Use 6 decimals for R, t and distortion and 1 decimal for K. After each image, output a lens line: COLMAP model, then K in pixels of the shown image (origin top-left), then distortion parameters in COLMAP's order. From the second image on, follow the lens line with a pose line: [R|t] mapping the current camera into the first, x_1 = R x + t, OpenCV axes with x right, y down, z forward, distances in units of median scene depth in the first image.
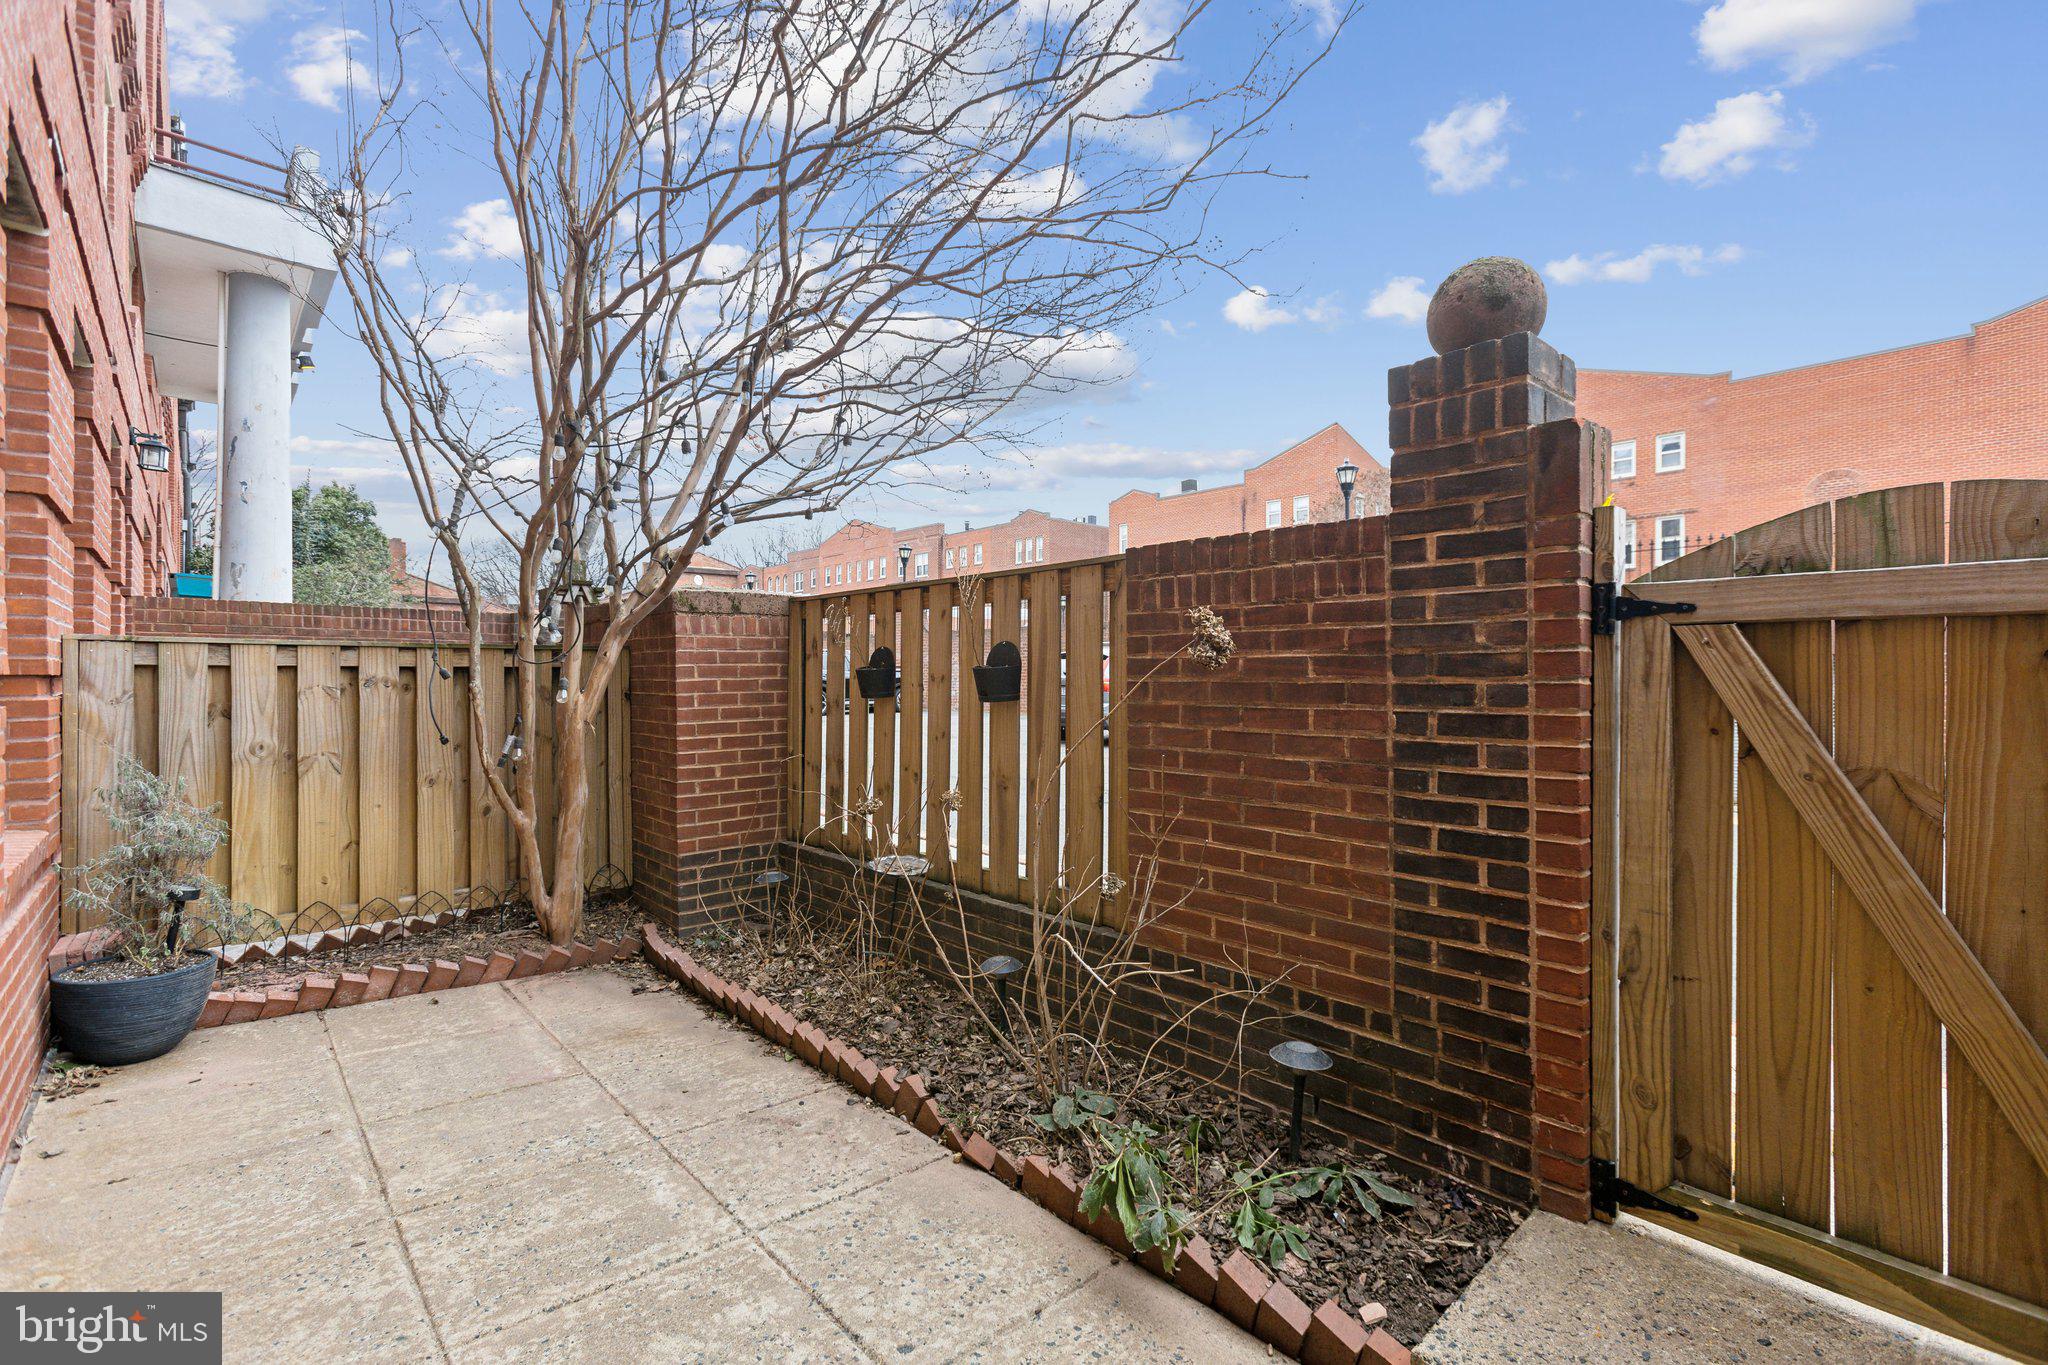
lens RADIAL K [[913.8, 0, 1030.8], [0, 913.8, 679.1], [0, 0, 1]] dist [-0.012596, 0.008028]
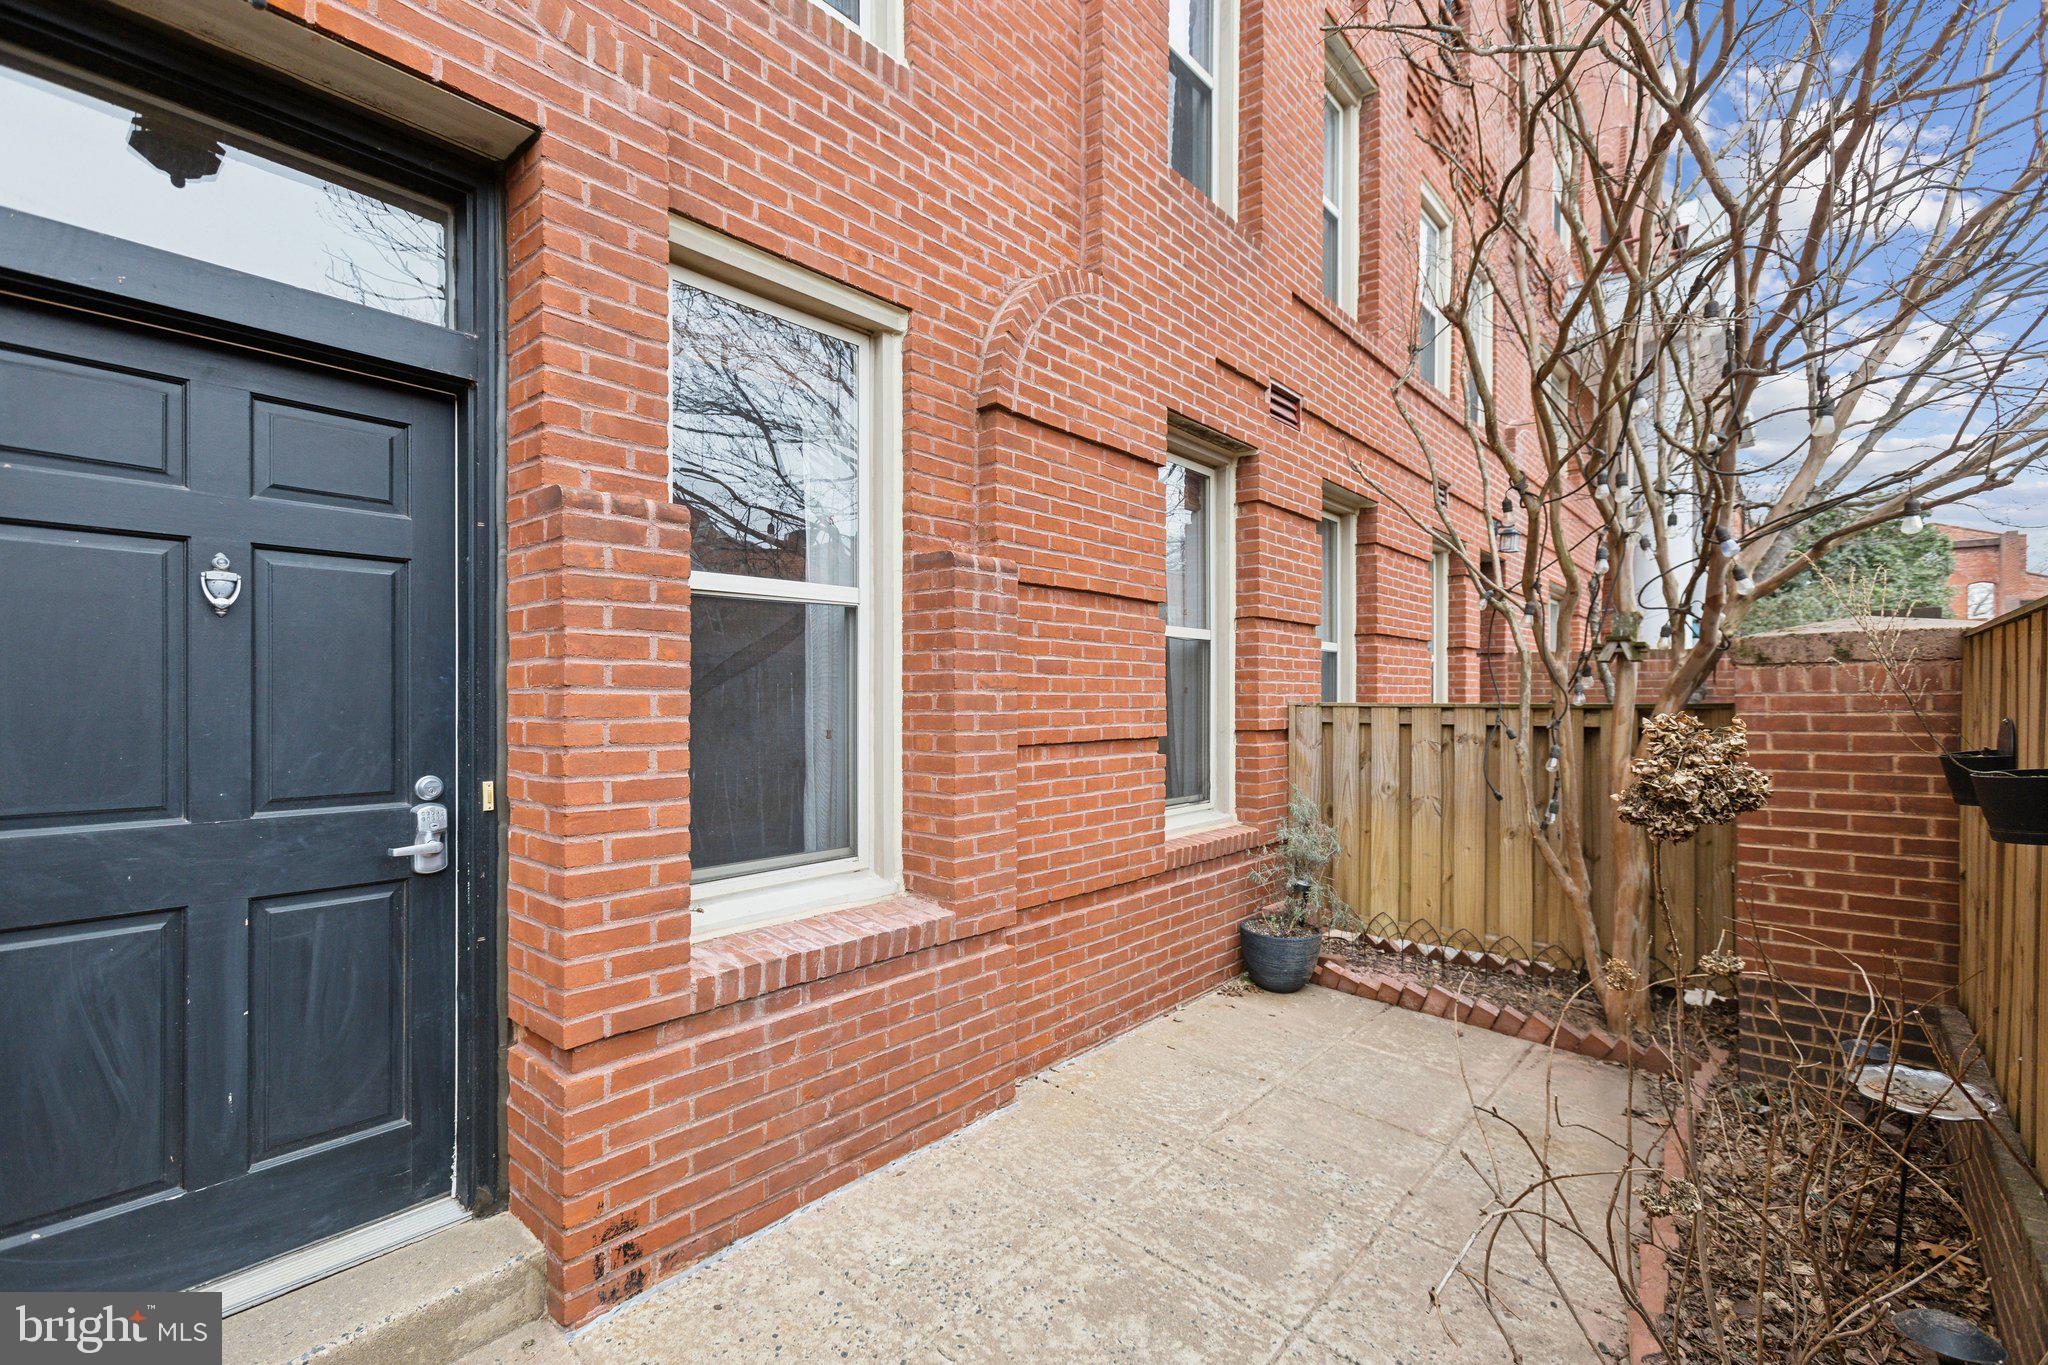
lens RADIAL K [[913.8, 0, 1016.3], [0, 913.8, 692.8], [0, 0, 1]] dist [-0.012596, 0.008028]
pose [[0.110231, -0.004771, -0.993894, 0.367676], [-0.009736, 0.999935, -0.005880, -0.044082], [0.993858, 0.010324, 0.110178, 0.332439]]
